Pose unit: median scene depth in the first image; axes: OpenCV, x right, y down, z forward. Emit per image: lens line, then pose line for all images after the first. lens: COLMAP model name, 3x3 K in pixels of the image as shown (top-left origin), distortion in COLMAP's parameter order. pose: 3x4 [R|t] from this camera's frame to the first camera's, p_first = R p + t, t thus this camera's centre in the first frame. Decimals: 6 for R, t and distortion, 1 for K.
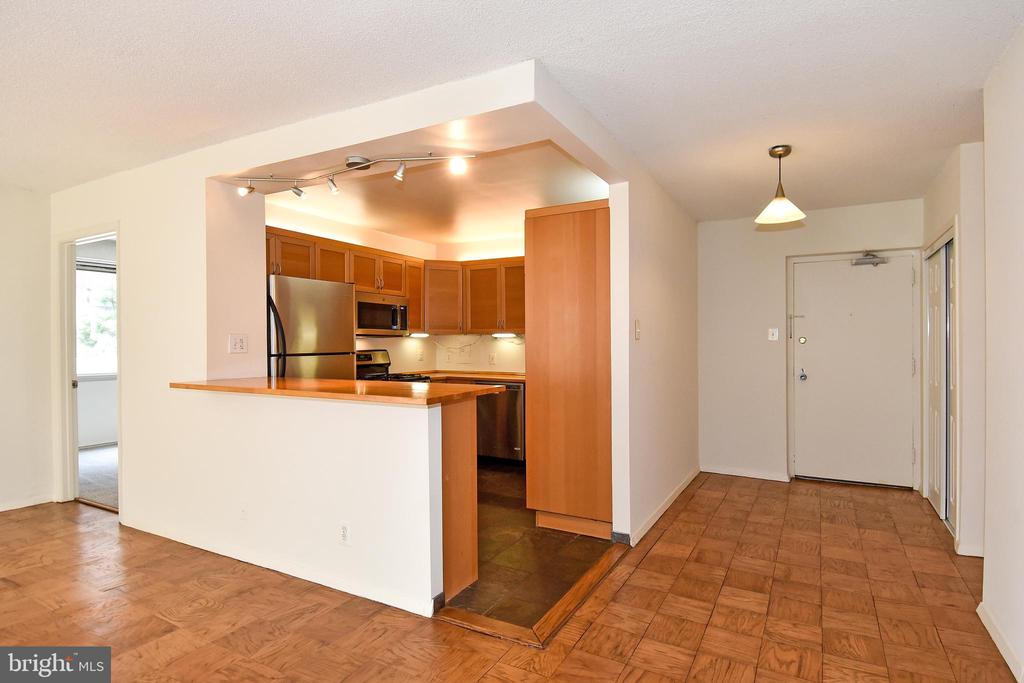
lens RADIAL K [[539.1, 0, 538.8], [0, 539.1, 336.8], [0, 0, 1]] dist [0.033154, -0.040547]
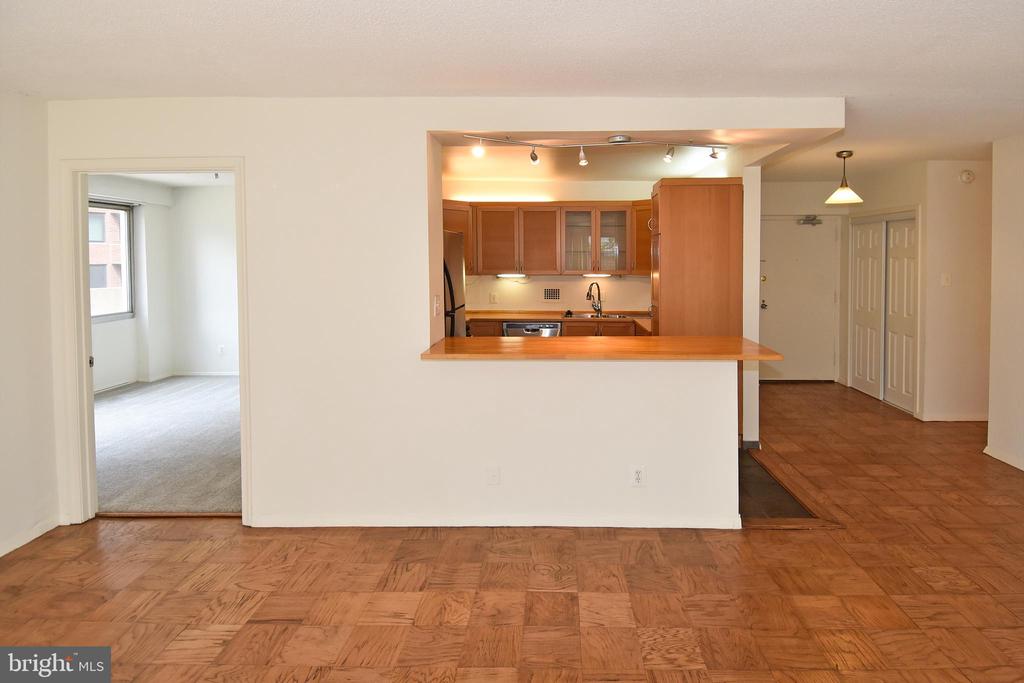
lens RADIAL K [[534.7, 0, 553.0], [0, 534.7, 259.4], [0, 0, 1]] dist [0.000553, -0.000737]
pose [[0.898044, -0.005305, 0.439873, -0.568036], [0.002049, 0.999967, 0.007875, -0.052902], [-0.439900, -0.006170, 0.898025, 0.052118]]
